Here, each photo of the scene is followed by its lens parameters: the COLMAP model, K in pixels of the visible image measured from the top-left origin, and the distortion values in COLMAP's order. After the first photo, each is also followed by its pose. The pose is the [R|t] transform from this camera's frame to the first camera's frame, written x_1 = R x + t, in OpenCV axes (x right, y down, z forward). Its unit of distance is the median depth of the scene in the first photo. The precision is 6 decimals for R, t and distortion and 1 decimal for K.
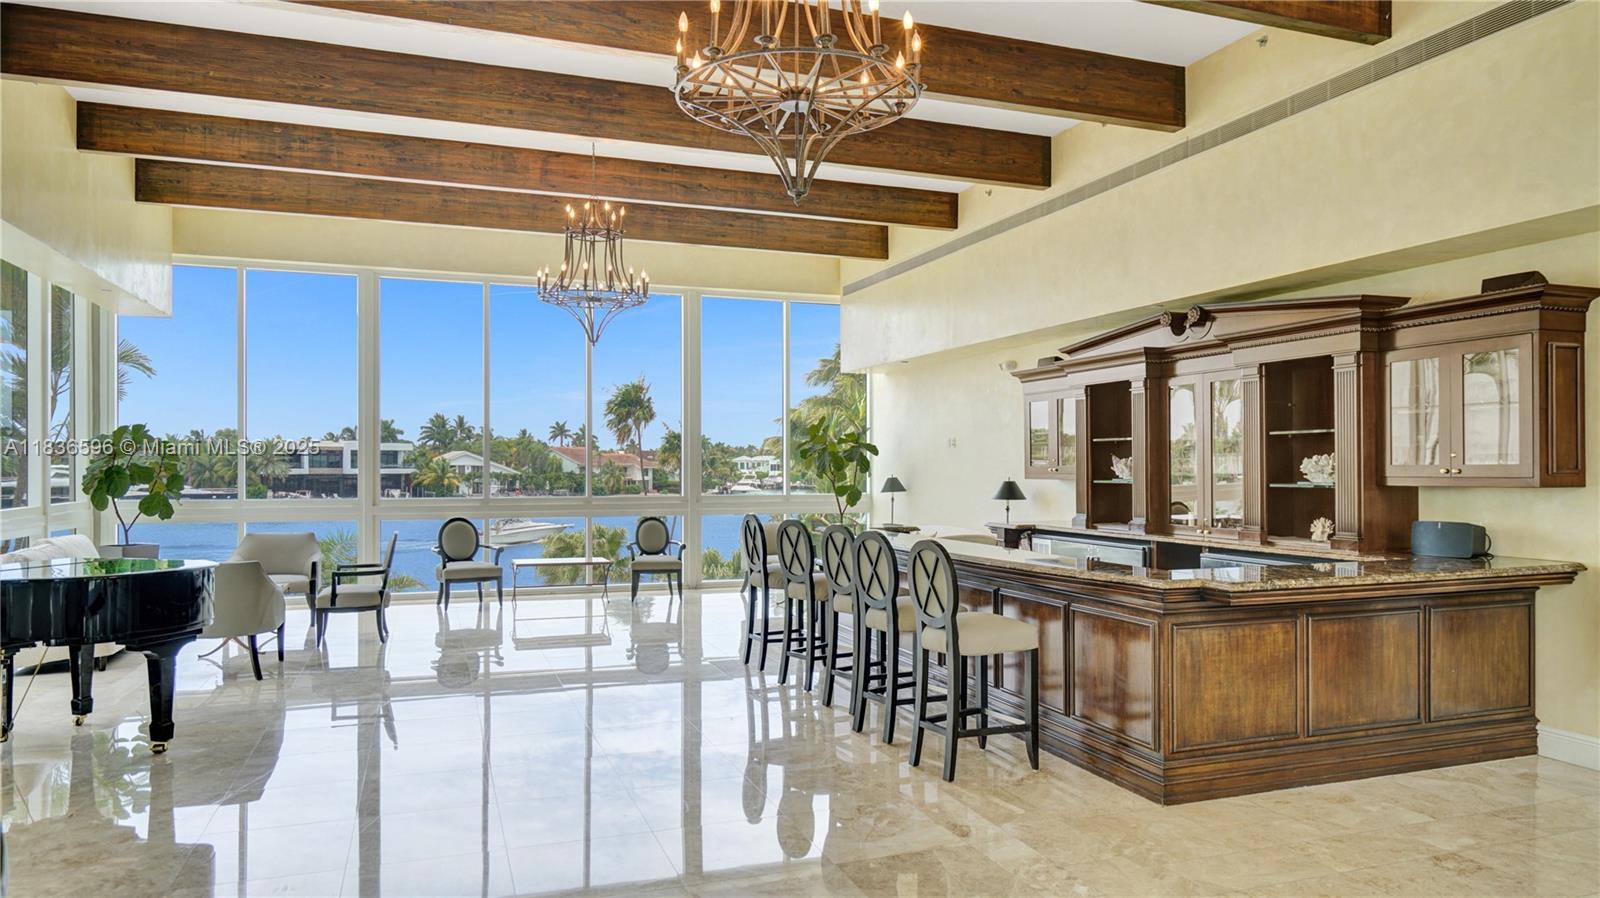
lens RADIAL K [[1053.2, 0, 801.6], [0, 1053.2, 453.4], [0, 0, 1]] dist [0.006354, 0.002146]
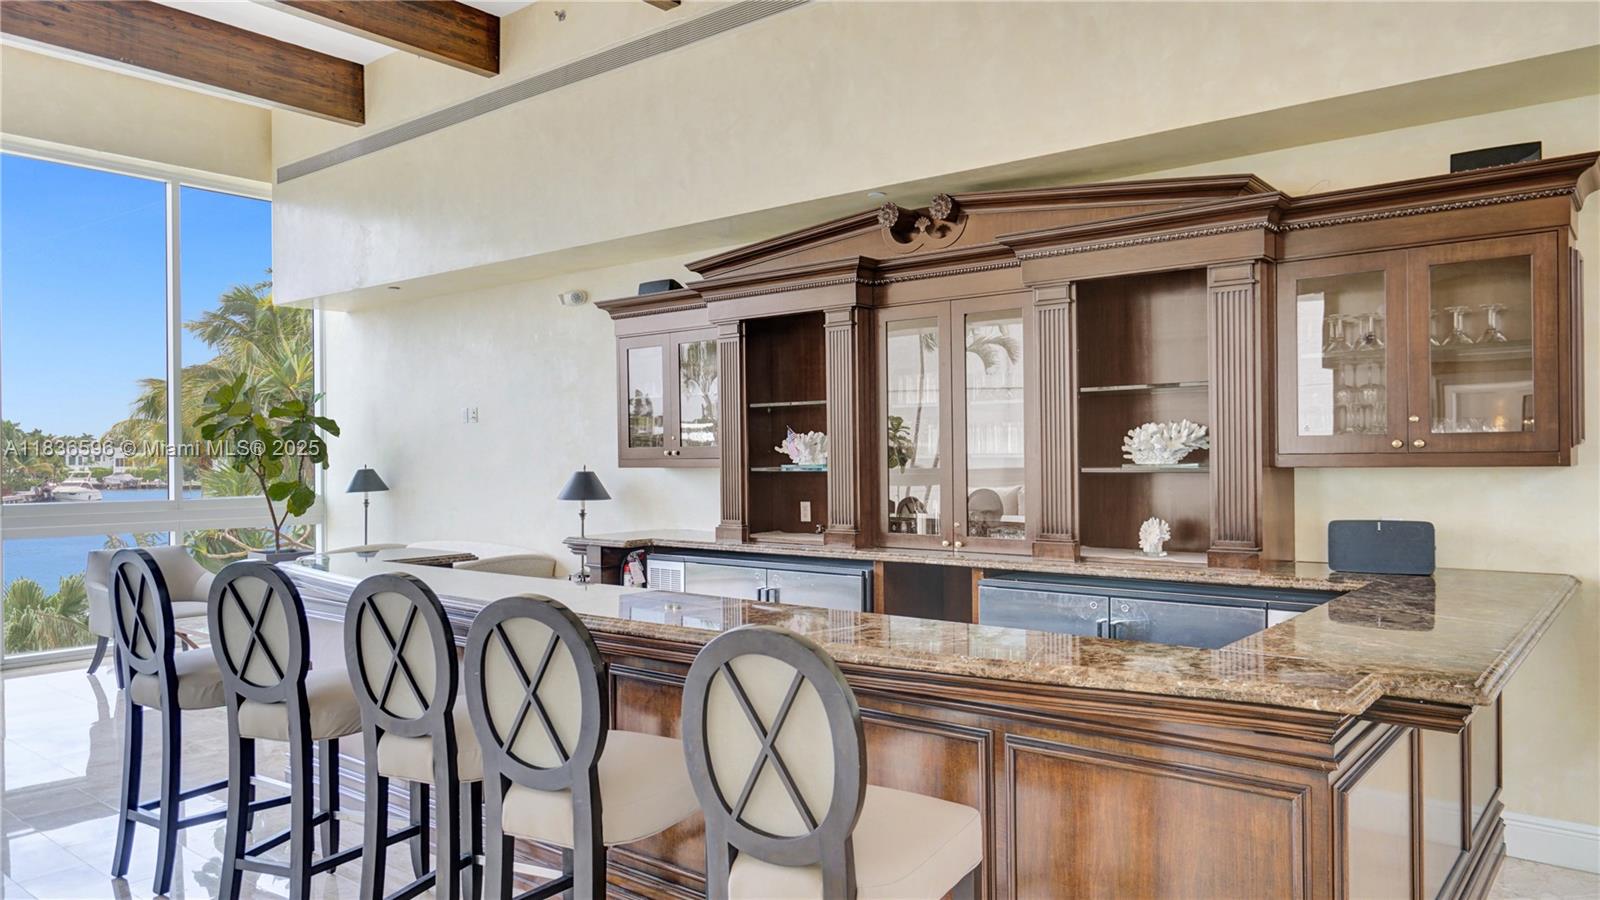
lens RADIAL K [[1076.9, 0, 800.6], [0, 1076.9, 458.0], [0, 0, 1]] dist [0.001035, -0.001166]
pose [[0.857821, -0.005277, 0.513922, -0.035256], [-0.000226, 0.999943, 0.010644, 0.012530], [-0.513949, -0.009247, 0.857771, 0.412865]]
